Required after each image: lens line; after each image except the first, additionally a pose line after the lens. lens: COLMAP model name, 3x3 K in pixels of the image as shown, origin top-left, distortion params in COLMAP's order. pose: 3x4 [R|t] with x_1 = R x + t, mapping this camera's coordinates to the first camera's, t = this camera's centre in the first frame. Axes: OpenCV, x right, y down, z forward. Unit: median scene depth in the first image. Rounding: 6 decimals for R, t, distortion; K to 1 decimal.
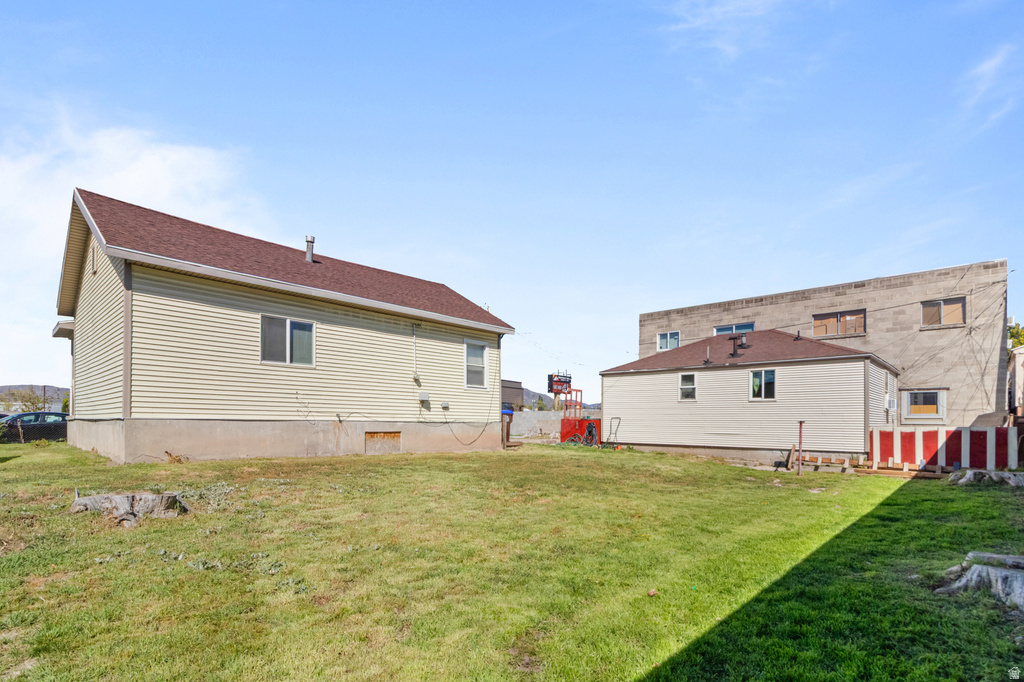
lens RADIAL K [[489.2, 0, 537.6], [0, 489.2, 429.5], [0, 0, 1]] dist [0.003403, -0.000080]
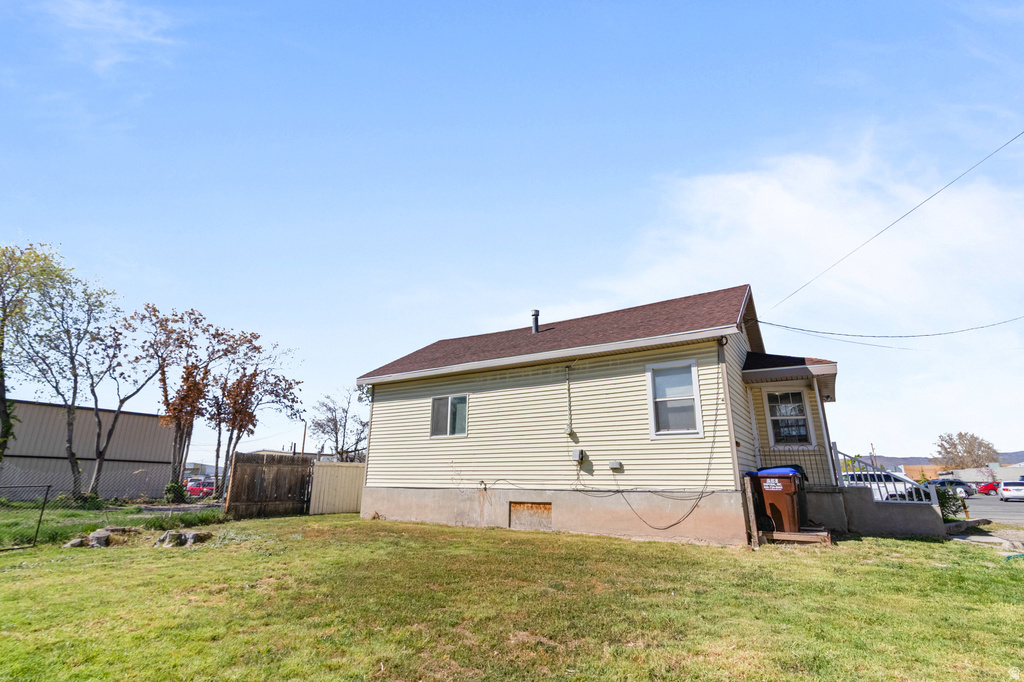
lens RADIAL K [[489.2, 0, 512.8], [0, 489.2, 329.9], [0, 0, 1]] dist [0.003403, -0.000080]
pose [[0.177794, -0.295258, -0.938729, 0.509346], [-0.013370, 0.953114, -0.302315, -0.020706], [0.983977, 0.066300, 0.165511, 0.727766]]
